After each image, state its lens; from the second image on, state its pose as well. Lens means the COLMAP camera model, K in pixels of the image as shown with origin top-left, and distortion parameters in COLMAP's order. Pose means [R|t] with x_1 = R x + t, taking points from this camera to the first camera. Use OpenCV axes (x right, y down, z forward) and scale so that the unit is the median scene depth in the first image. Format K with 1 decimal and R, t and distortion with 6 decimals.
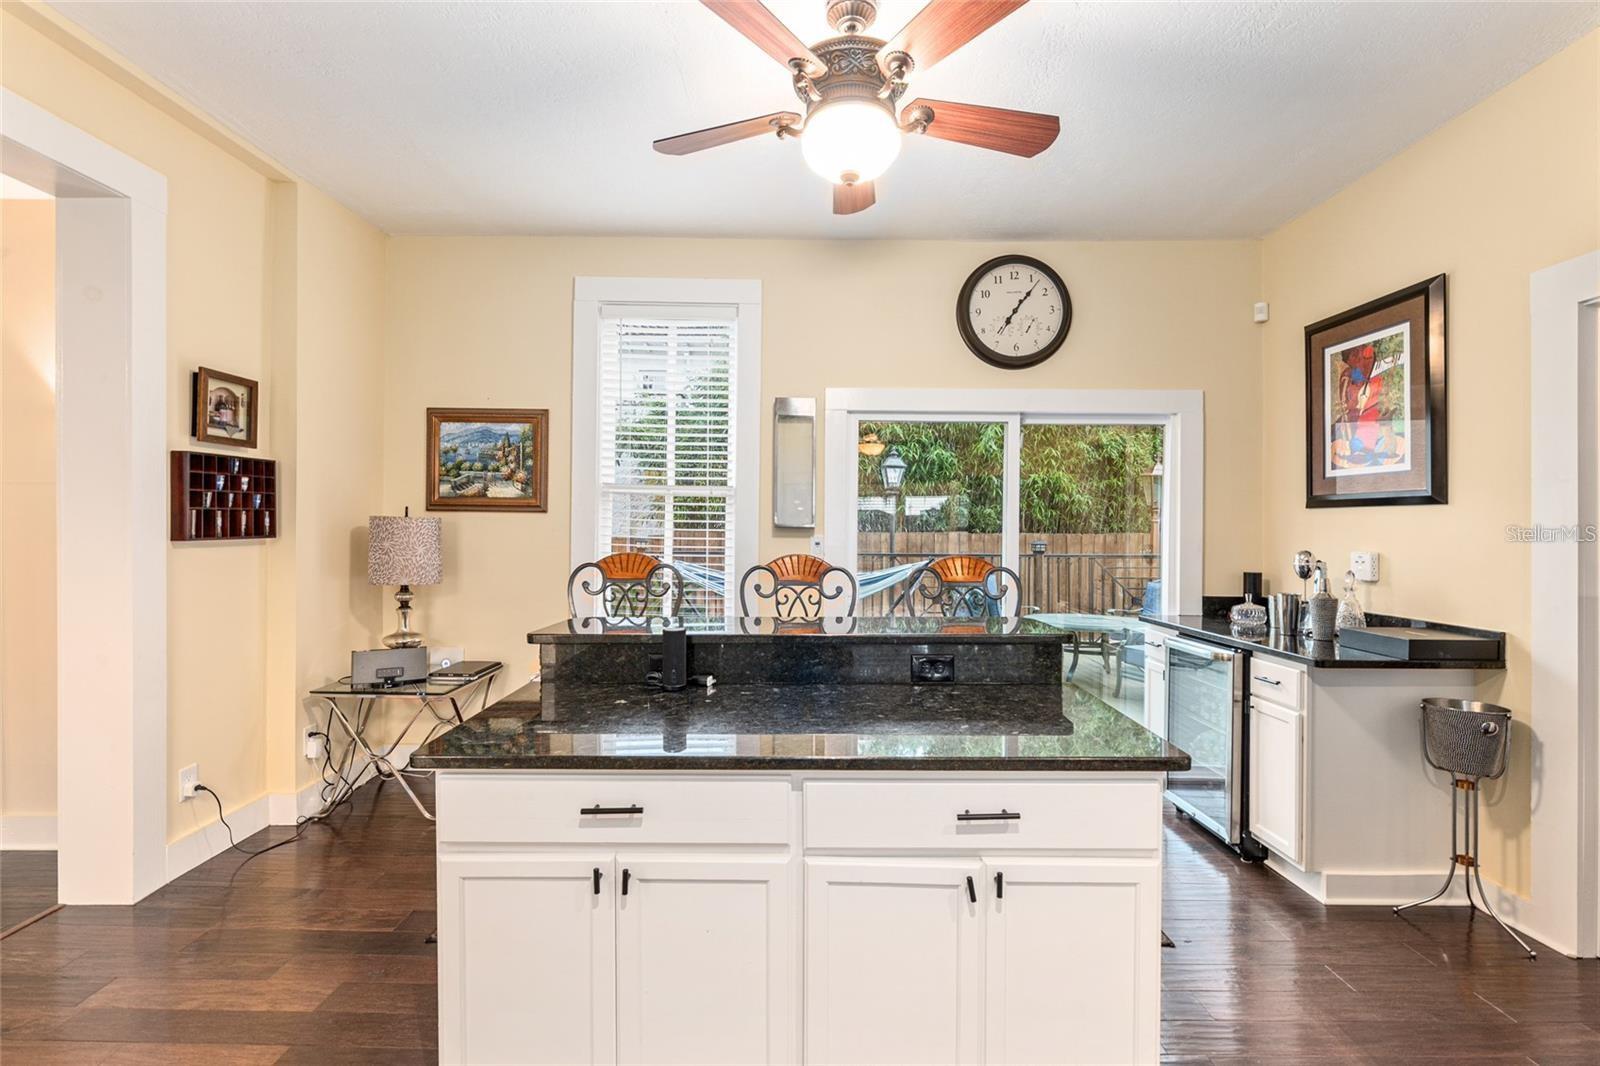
lens RADIAL K [[687.5, 0, 790.1], [0, 687.5, 531.0], [0, 0, 1]] dist [-0.009997, -0.000283]
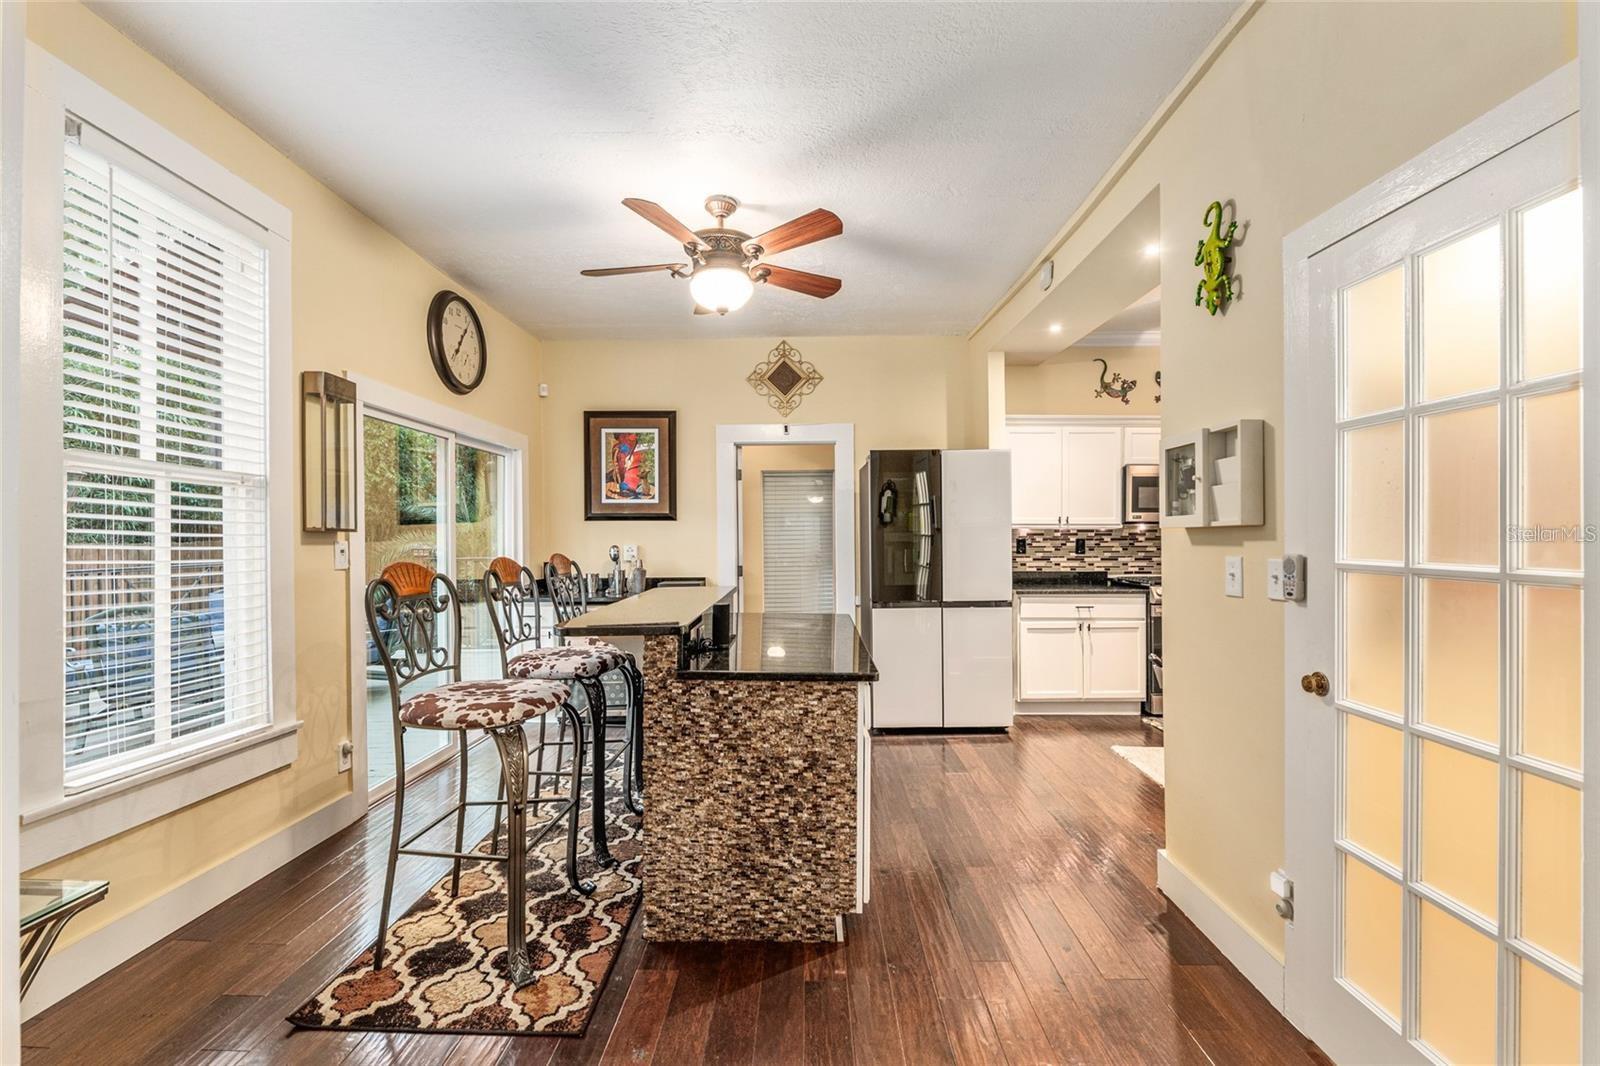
lens RADIAL K [[687.5, 0, 790.1], [0, 687.5, 531.0], [0, 0, 1]] dist [-0.009997, -0.000283]
pose [[0.019352, 0.004654, 0.999802, -0.979432], [0.011461, 0.999922, -0.004876, 0.004919], [-0.999747, 0.011553, 0.019298, 0.524197]]
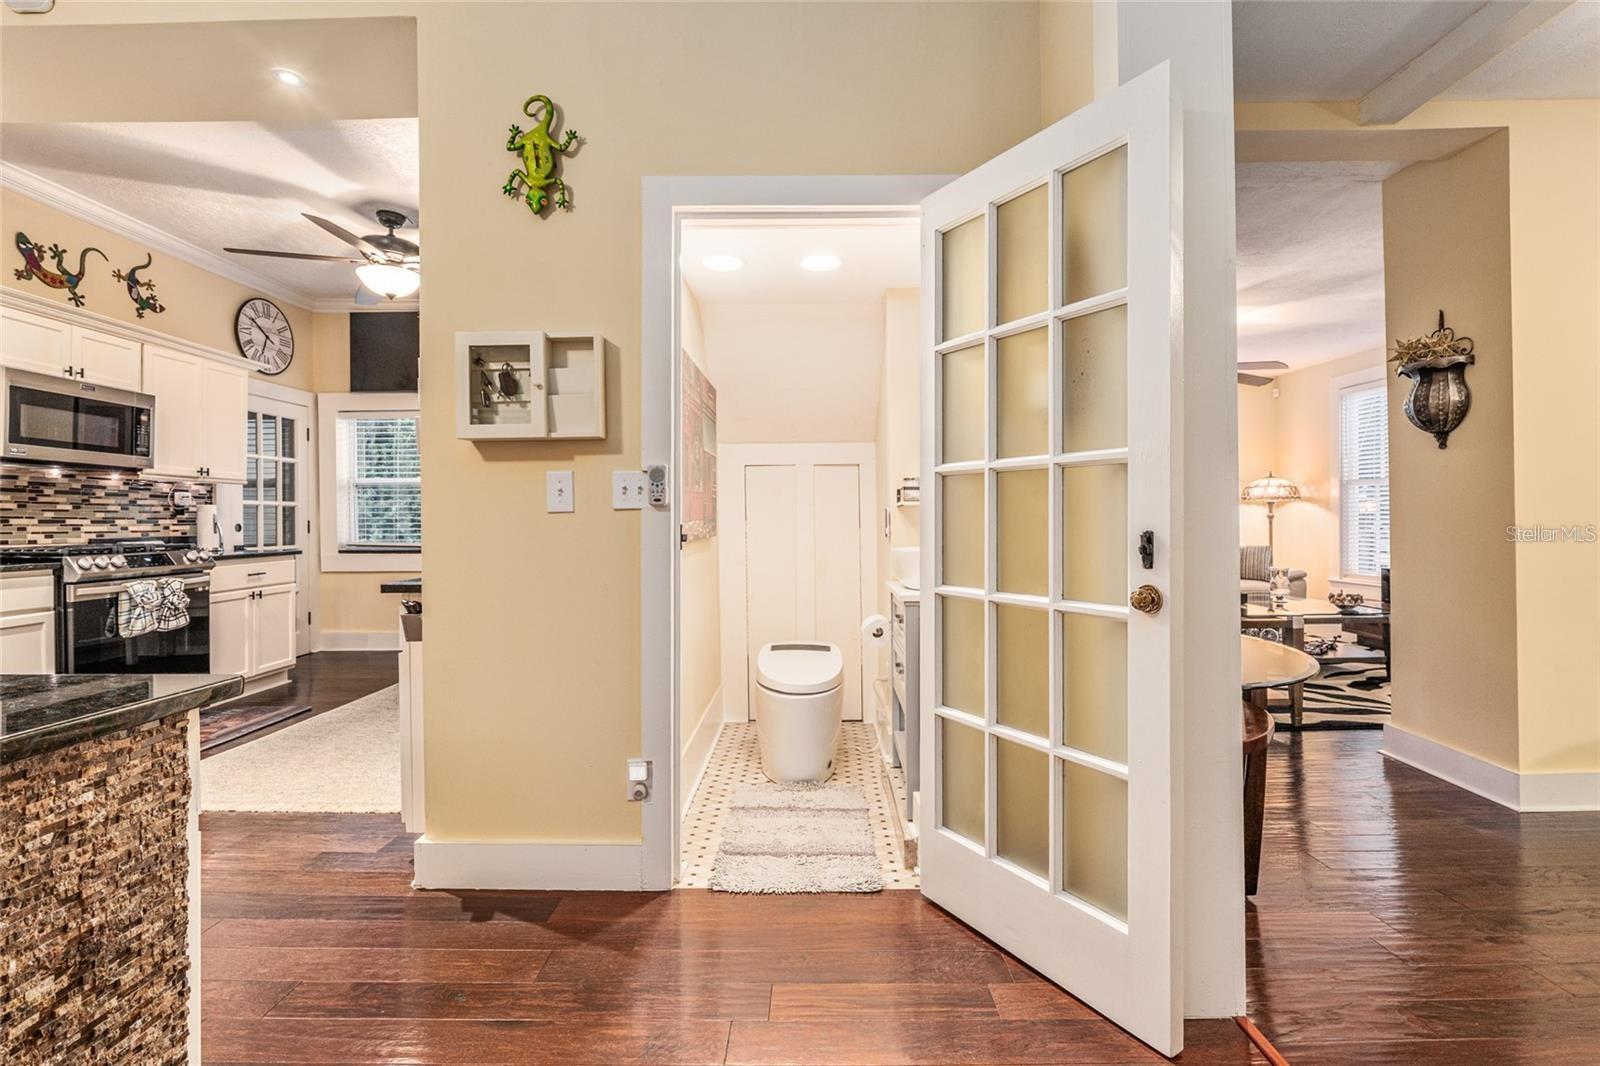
lens RADIAL K [[716.6, 0, 810.3], [0, 716.6, 518.5], [0, 0, 1]] dist [-0.003392, -0.000546]
pose [[-0.999955, 0.007707, 0.005510, -0.522896], [0.007747, 0.999943, 0.007386, 0.076714], [-0.005452, 0.007428, -0.999958, 0.796400]]
